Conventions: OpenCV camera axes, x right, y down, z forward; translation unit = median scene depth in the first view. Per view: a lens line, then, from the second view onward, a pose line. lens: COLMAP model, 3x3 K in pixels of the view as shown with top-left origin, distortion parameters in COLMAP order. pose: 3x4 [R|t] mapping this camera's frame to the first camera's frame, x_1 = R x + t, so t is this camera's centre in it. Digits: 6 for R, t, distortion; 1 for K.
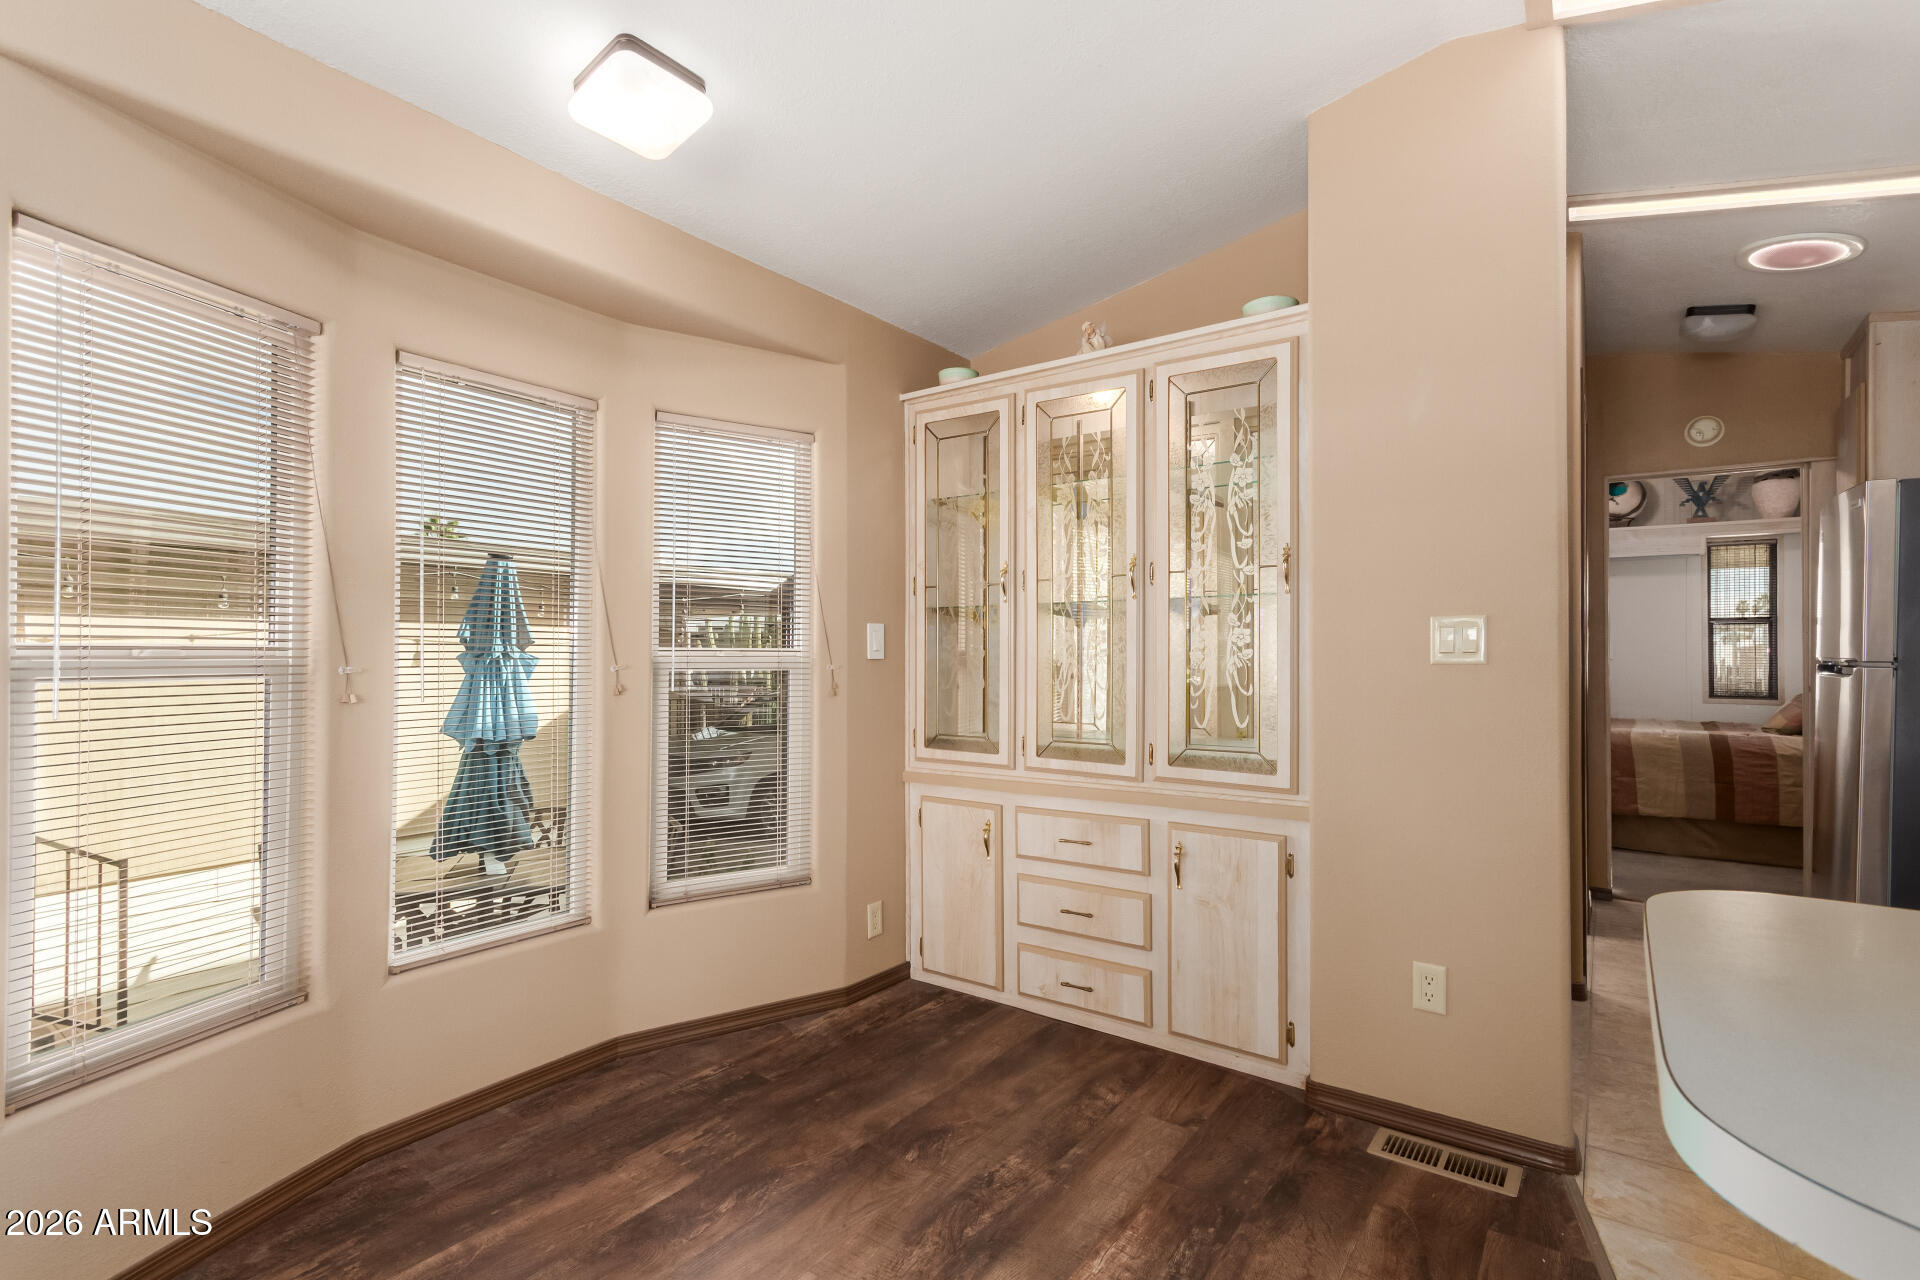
lens RADIAL K [[896.6, 0, 962.4], [0, 896.6, 633.8], [0, 0, 1]] dist [0.011513, -0.002579]
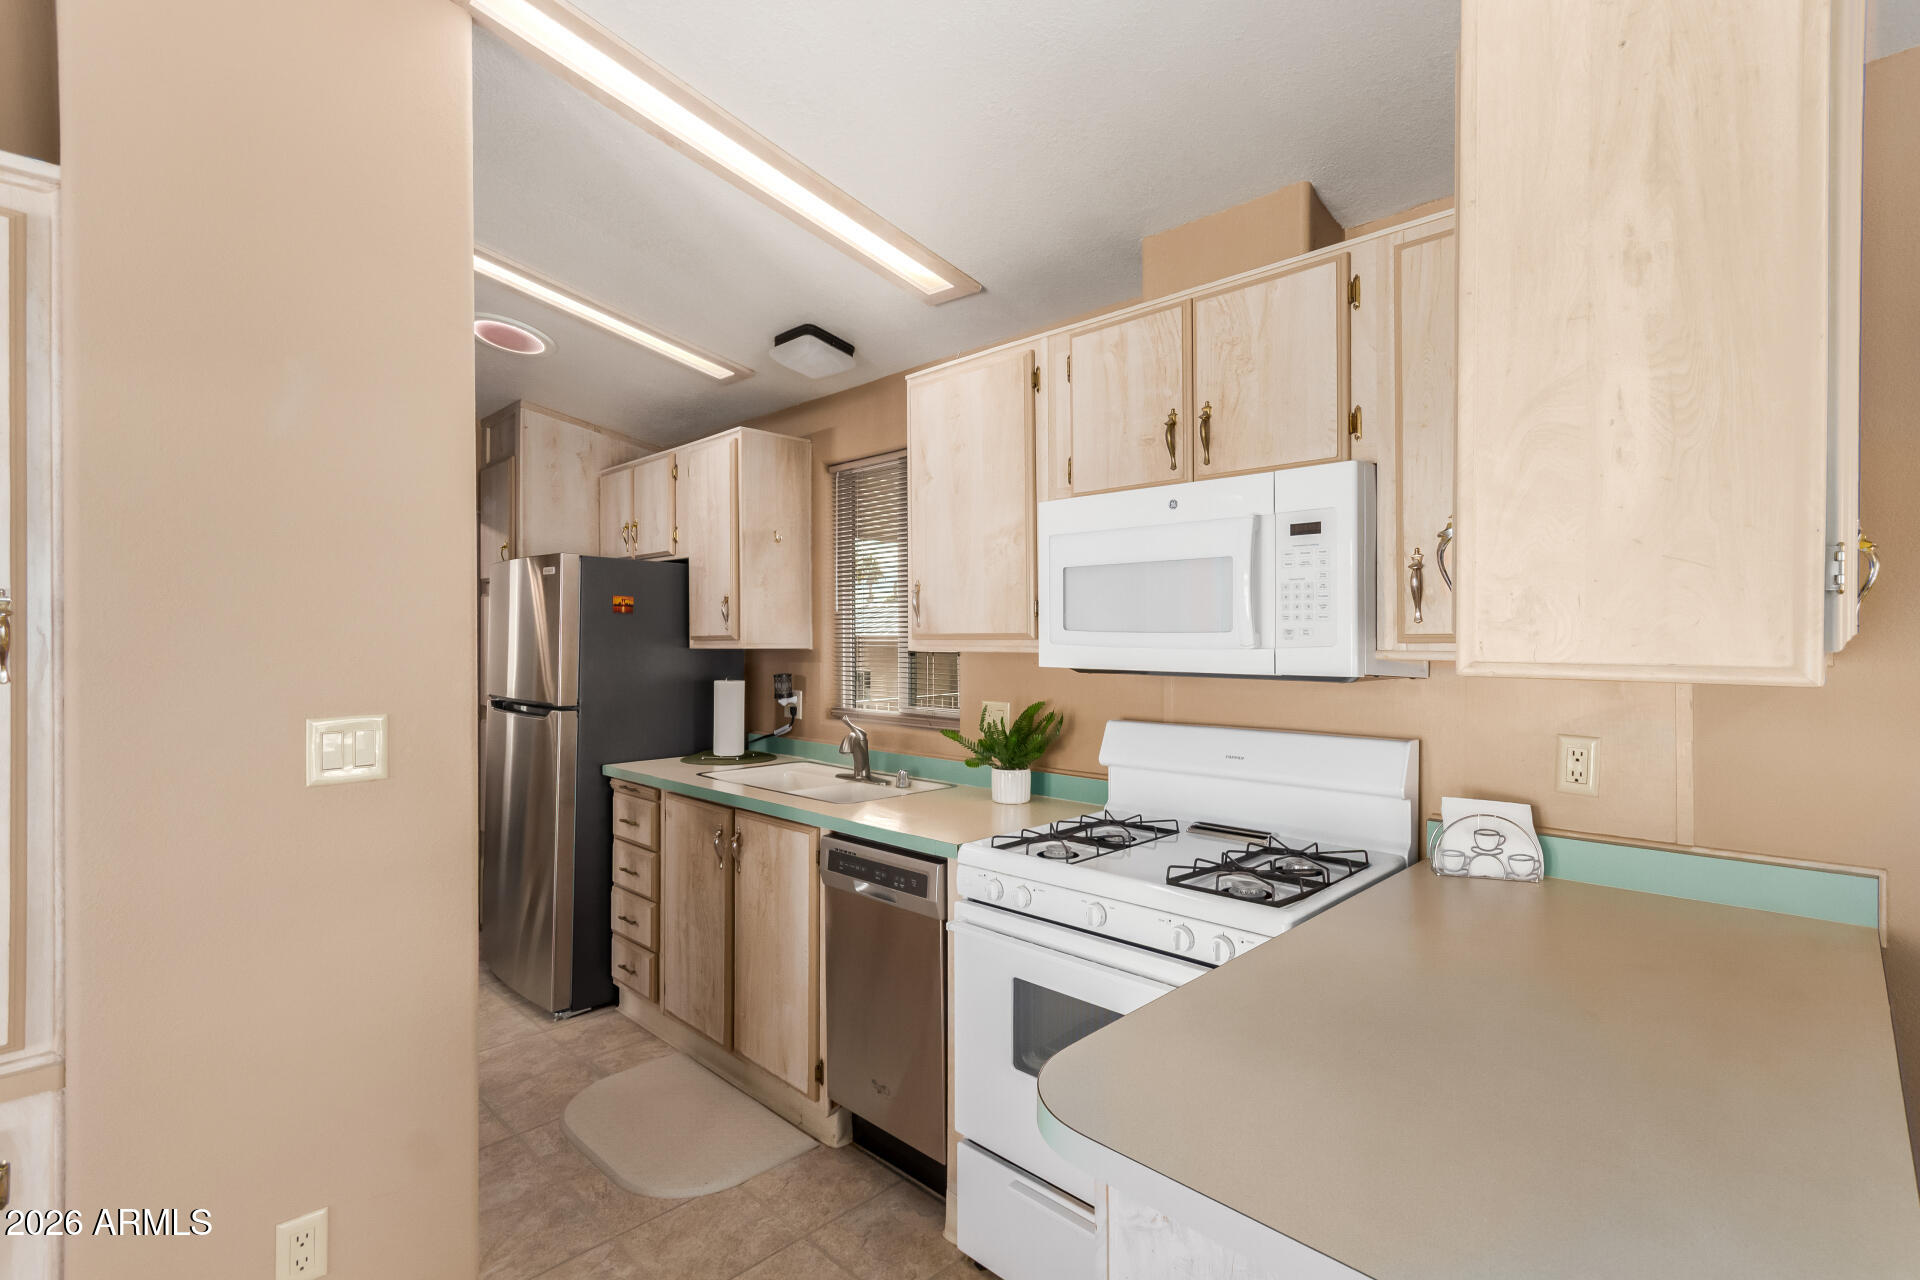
lens RADIAL K [[896.6, 0, 960.9], [0, 896.6, 638.3], [0, 0, 1]] dist [0.011513, -0.002579]
pose [[0.158816, -0.002638, 0.987305, -0.069924], [-0.012650, 0.999909, 0.004706, -0.070254], [-0.987227, -0.013237, 0.158768, 0.299331]]
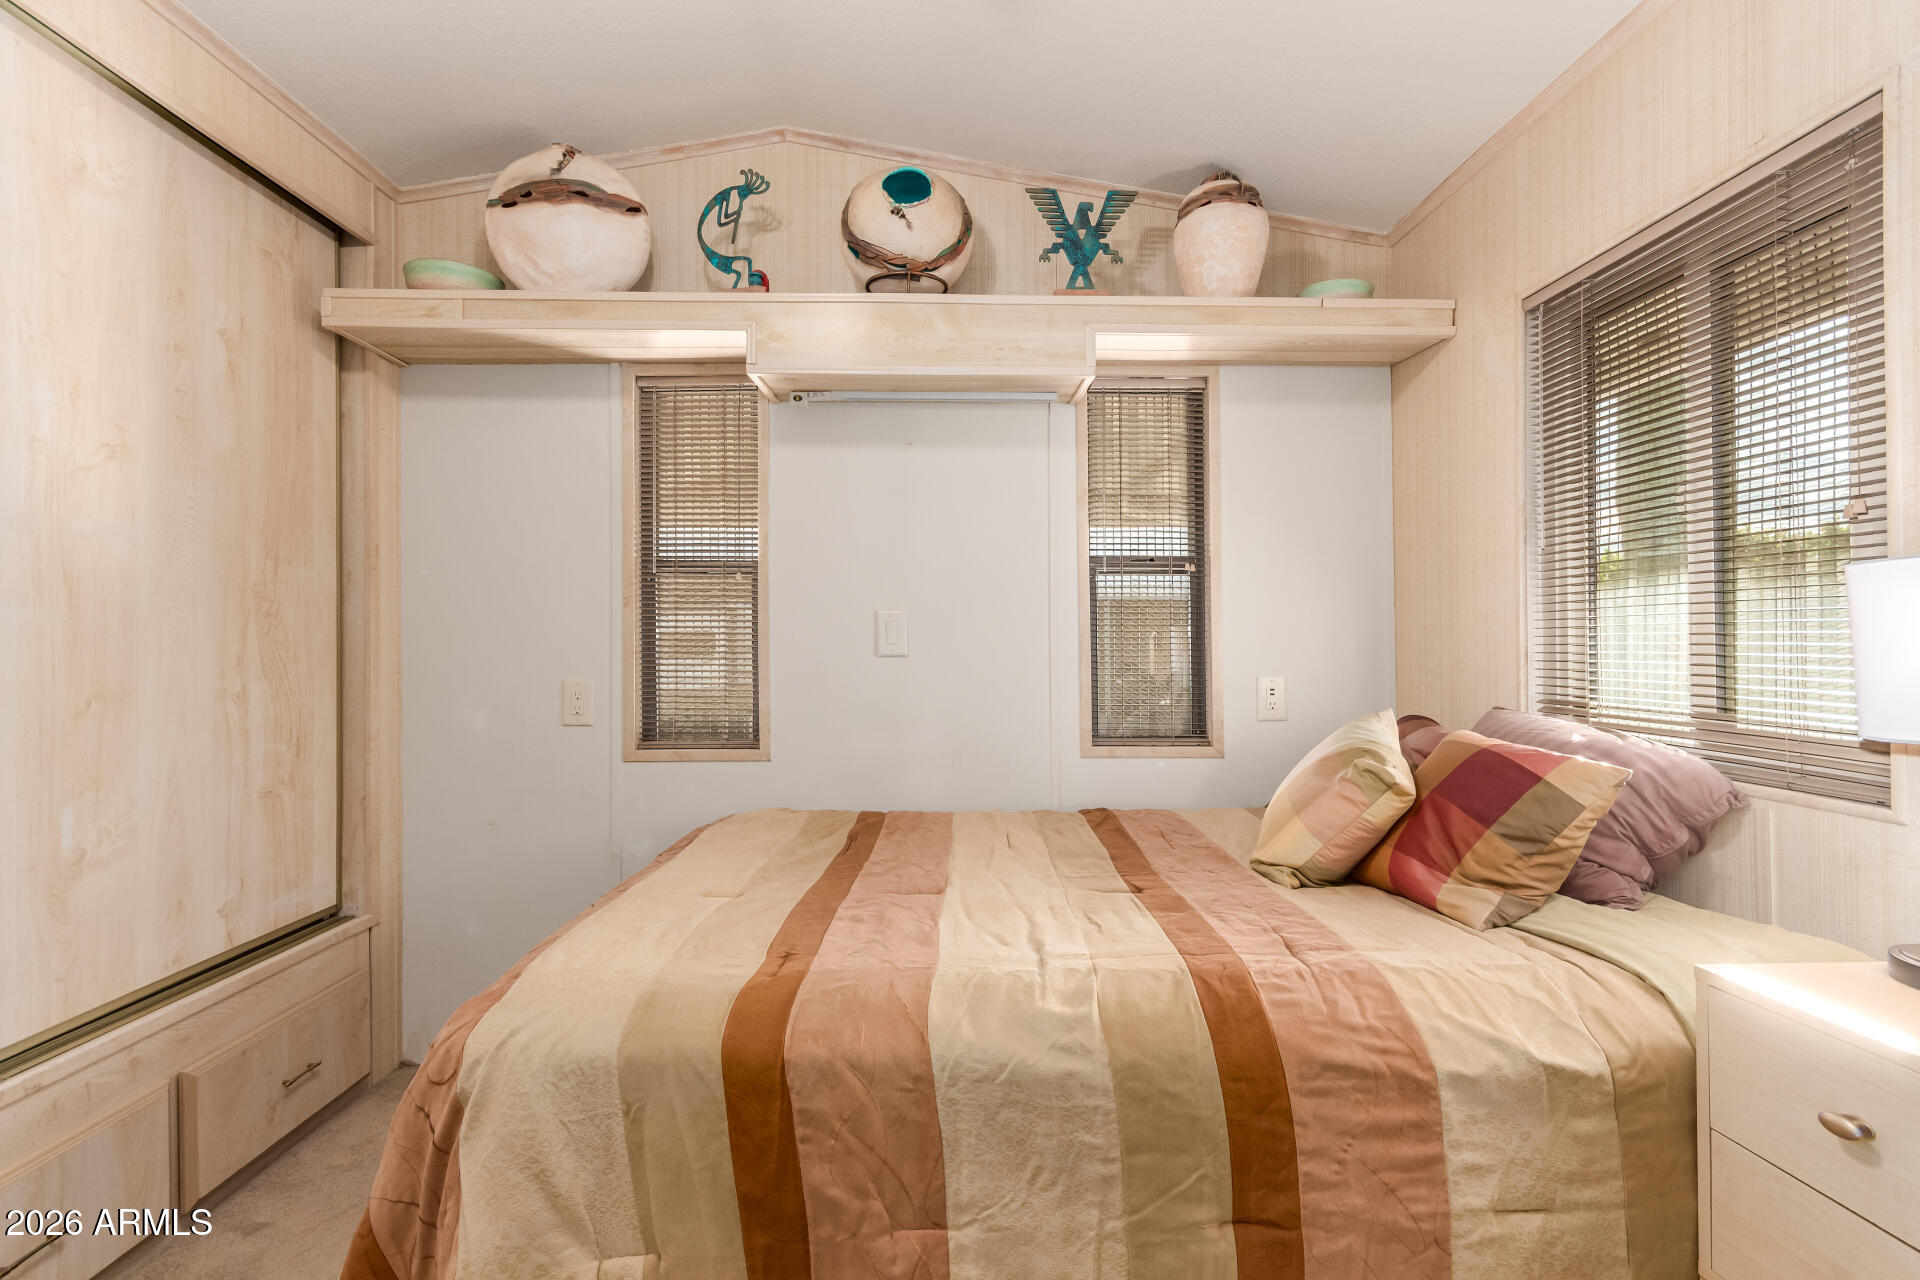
lens RADIAL K [[896.6, 0, 959.5], [0, 896.6, 634.7], [0, 0, 1]] dist [0.011513, -0.002579]
pose [[0.798805, -0.009042, 0.601521, 0.375957], [0.003426, 0.999939, 0.010482, 0.011055], [-0.601580, -0.006312, 0.798788, 0.501165]]
